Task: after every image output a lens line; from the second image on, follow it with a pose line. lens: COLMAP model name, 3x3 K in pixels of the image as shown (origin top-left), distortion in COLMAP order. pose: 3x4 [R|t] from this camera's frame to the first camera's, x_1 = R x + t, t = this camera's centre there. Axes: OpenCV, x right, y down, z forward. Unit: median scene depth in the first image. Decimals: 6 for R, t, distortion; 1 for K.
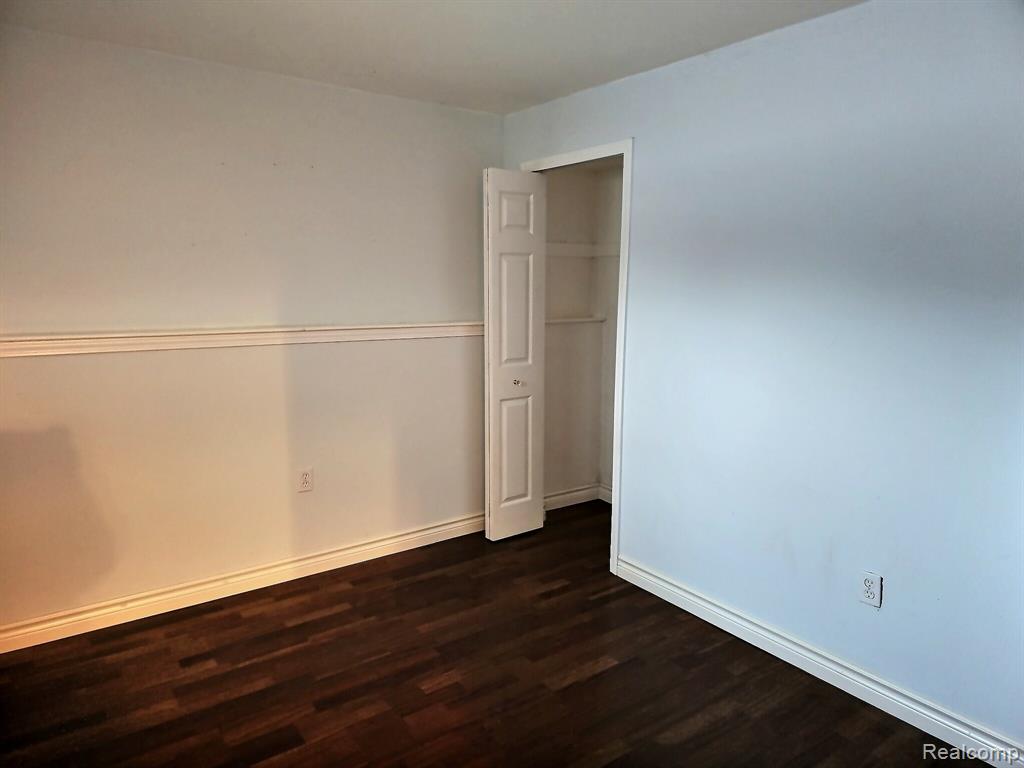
lens RADIAL K [[677.6, 0, 506.1], [0, 677.6, 385.6], [0, 0, 1]] dist [0.078561, -0.073576]
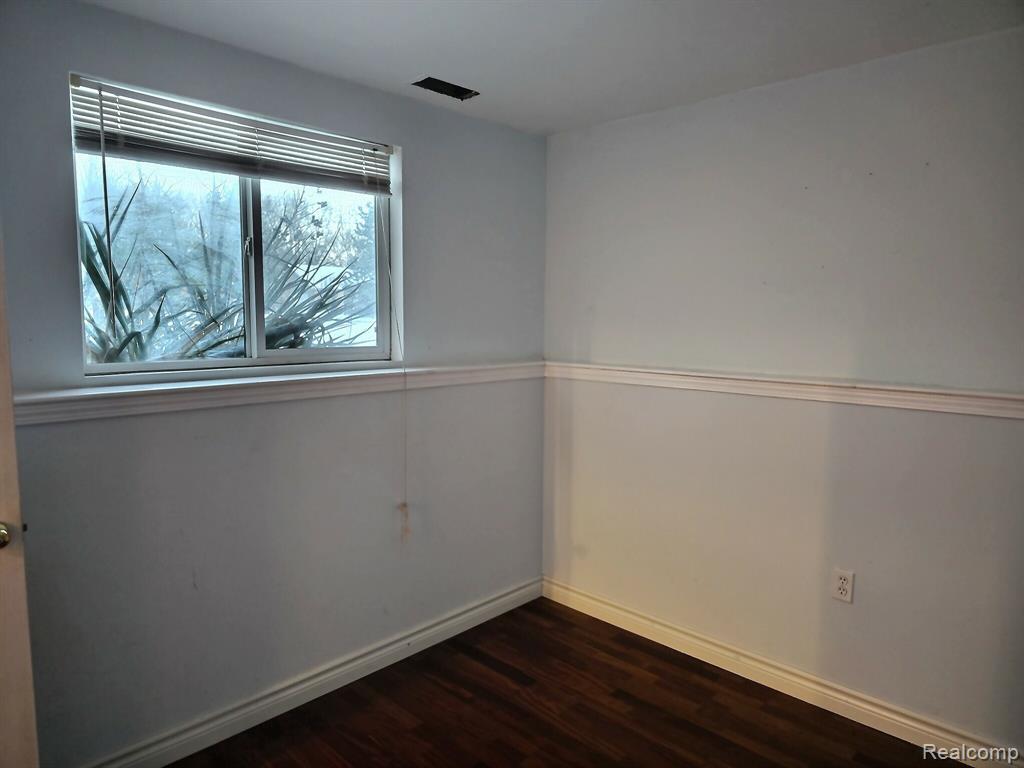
lens RADIAL K [[677.6, 0, 506.1], [0, 677.6, 385.6], [0, 0, 1]] dist [0.078561, -0.073576]
pose [[0.179293, 0.088792, -0.979781, 0.383307], [-0.168794, 0.983927, 0.058279, -0.062811], [0.969207, 0.154932, 0.191399, 0.487875]]
